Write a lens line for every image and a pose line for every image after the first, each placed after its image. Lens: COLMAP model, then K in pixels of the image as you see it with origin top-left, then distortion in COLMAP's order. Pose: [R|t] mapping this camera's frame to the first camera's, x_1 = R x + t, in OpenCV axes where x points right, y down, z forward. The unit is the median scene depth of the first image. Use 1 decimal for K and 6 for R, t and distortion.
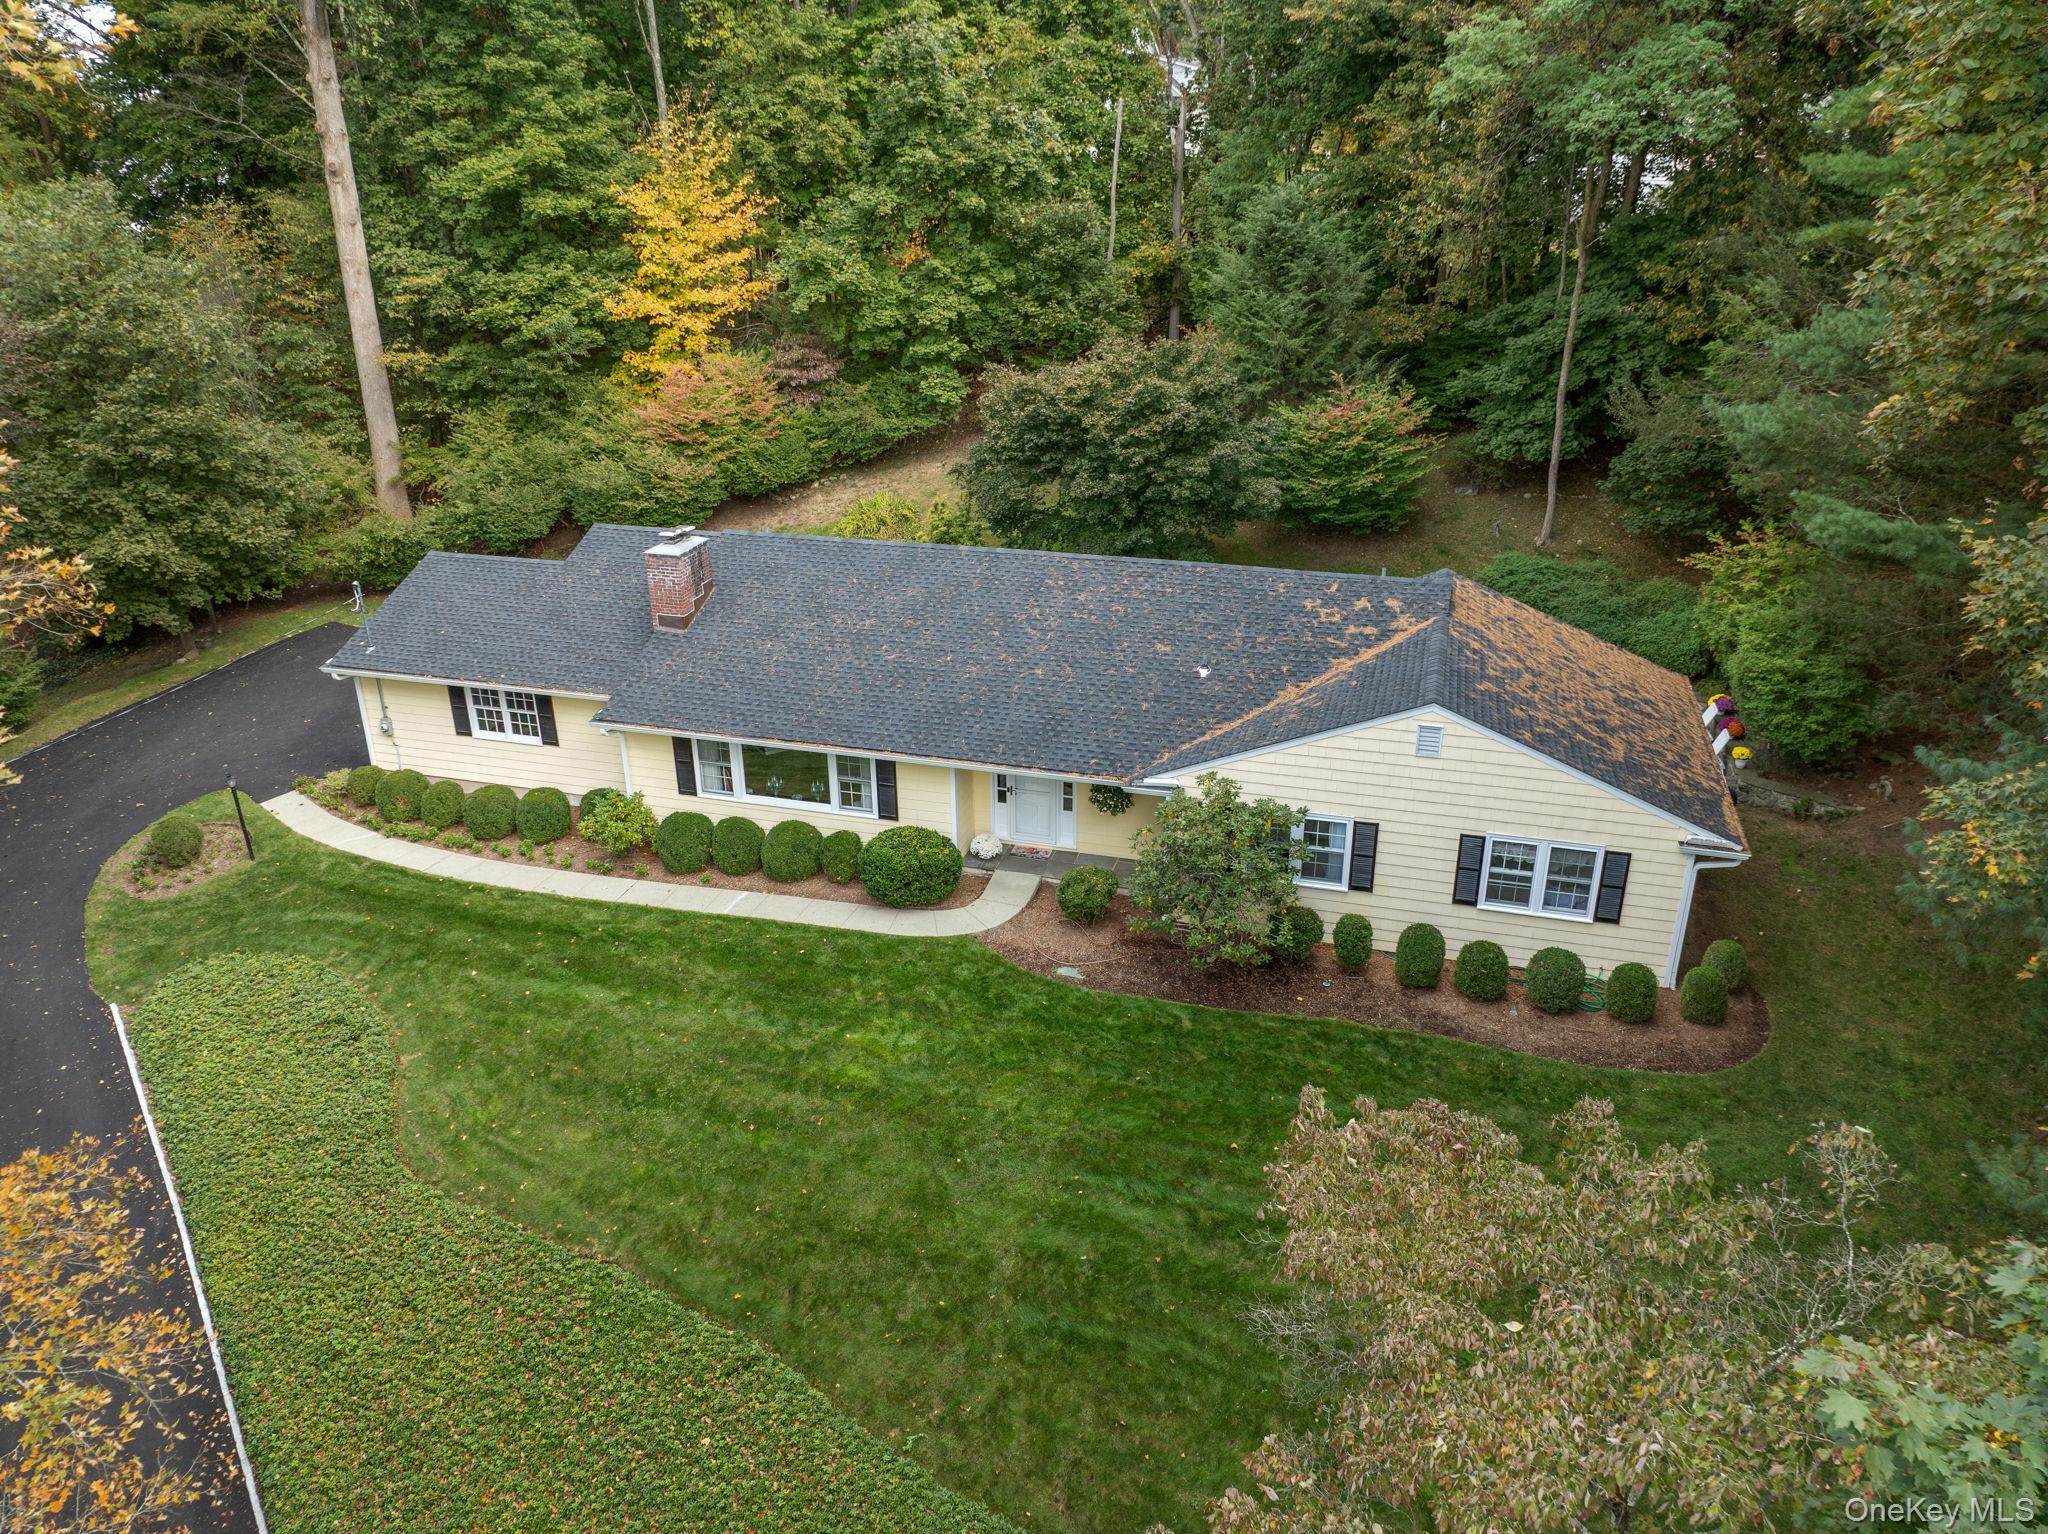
lens RADIAL K [[1428.0, 0, 1024.0], [0, 1428.0, 767.0], [0, 0, 1]] dist [-0.032260, -0.002462]
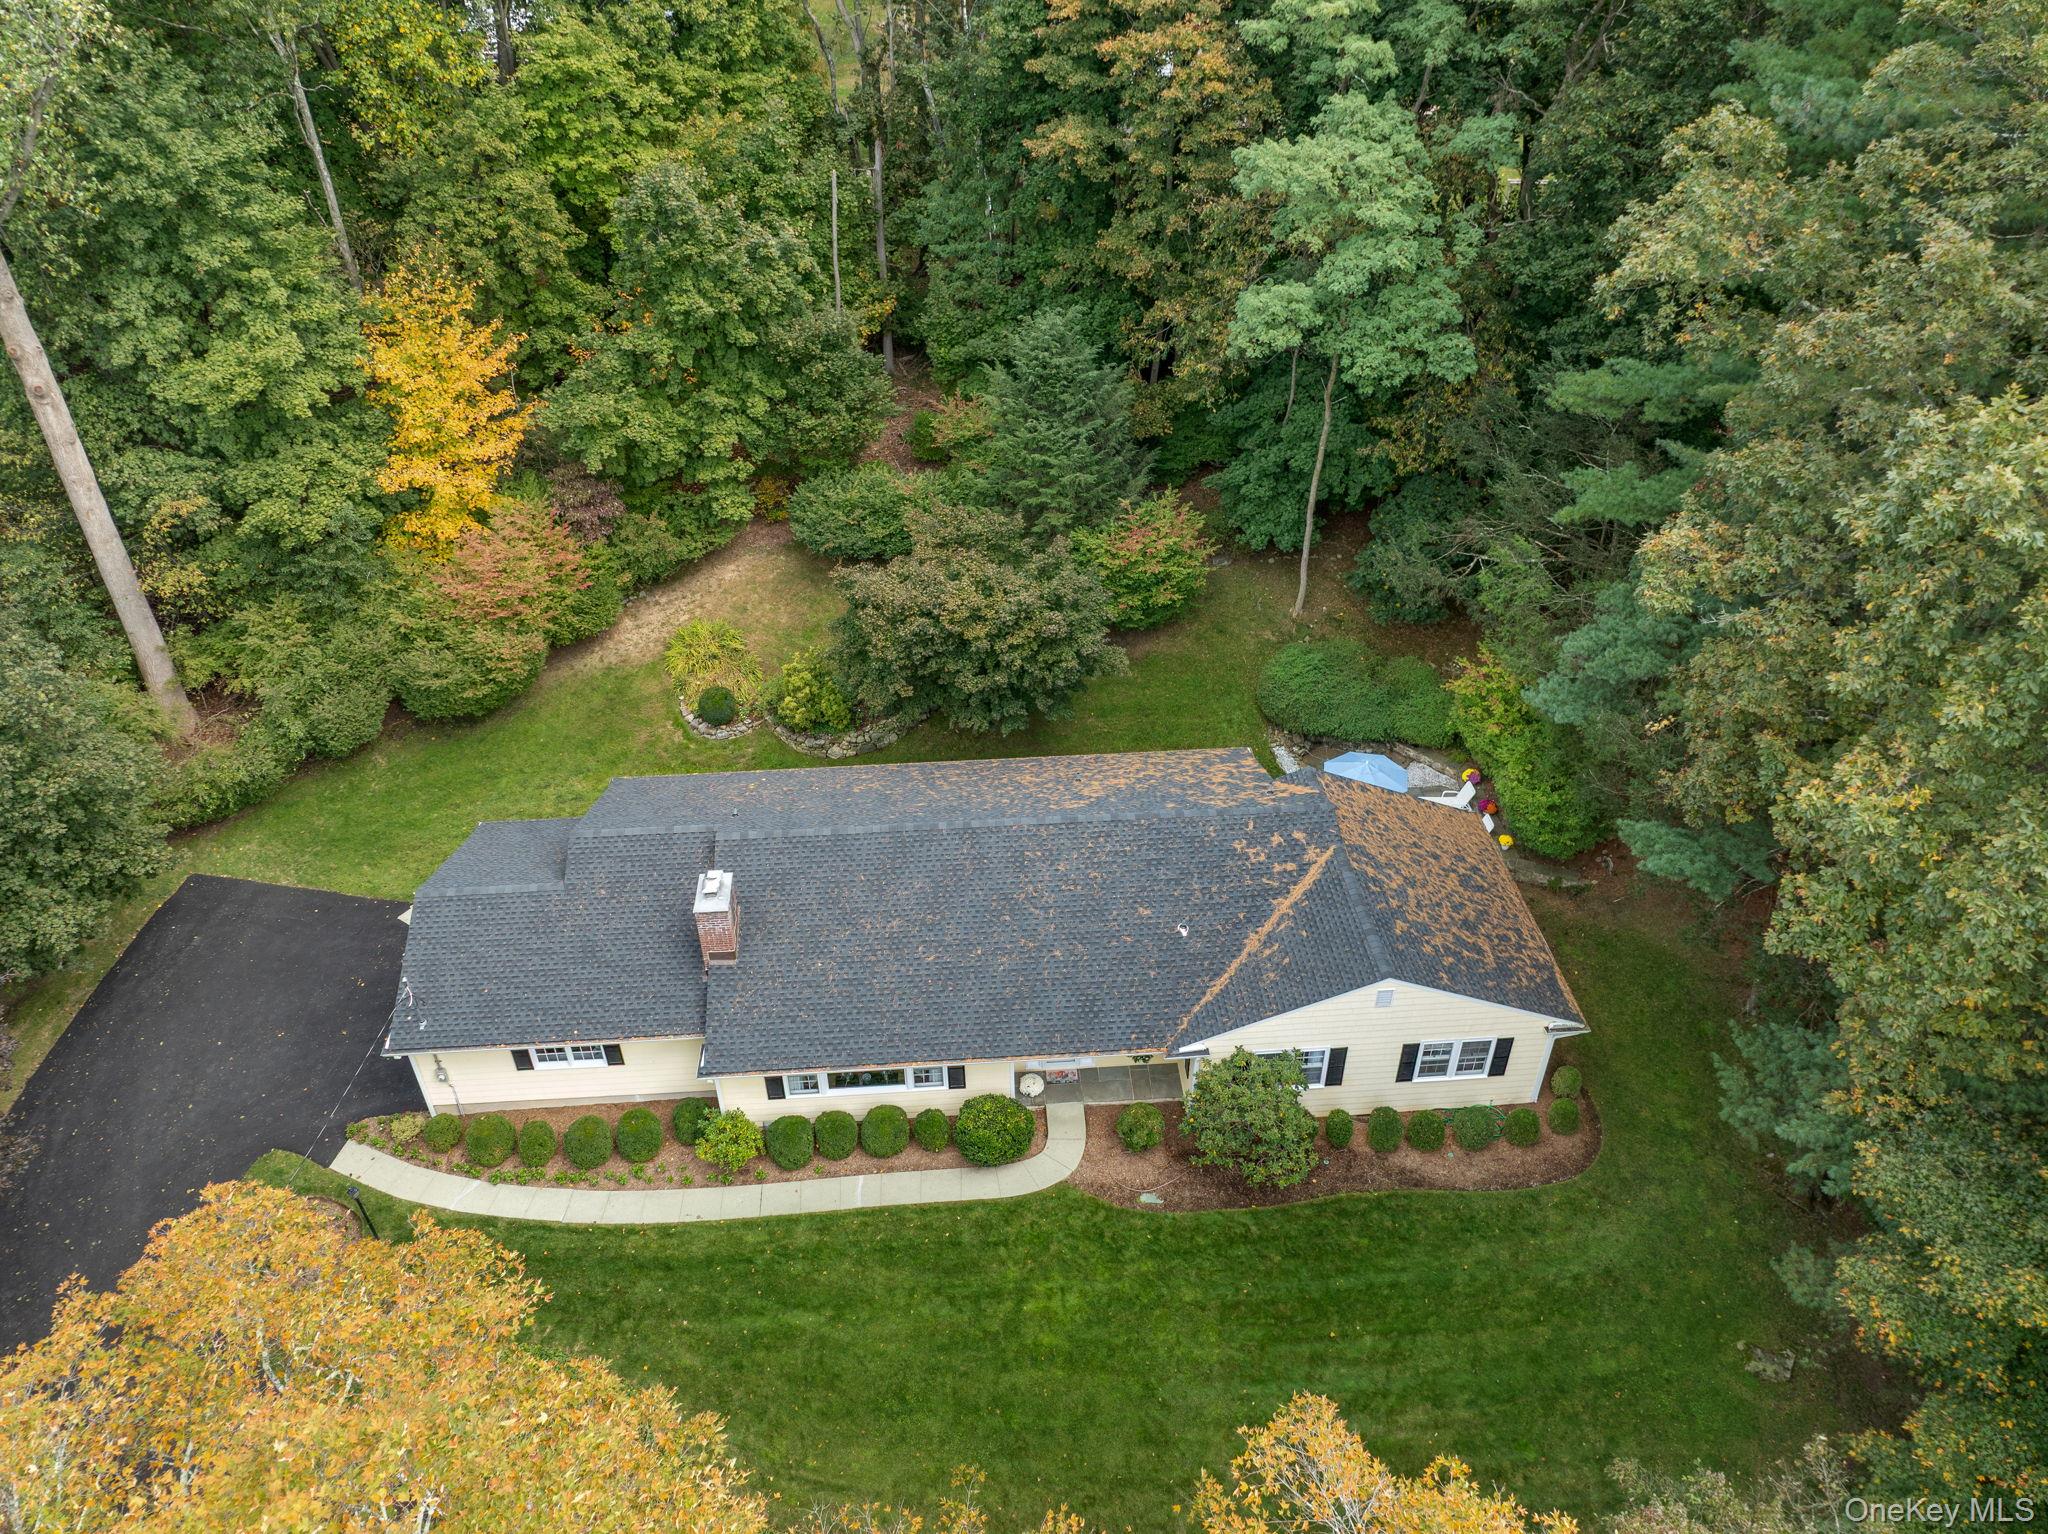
lens RADIAL K [[1428.0, 0, 1024.0], [0, 1428.0, 767.0], [0, 0, 1]] dist [-0.032260, -0.002462]
pose [[0.937246, -0.208386, 0.279545, -0.328172], [0.143779, 0.961397, 0.234612, -0.513999], [-0.317643, -0.179697, 0.931027, -0.129270]]
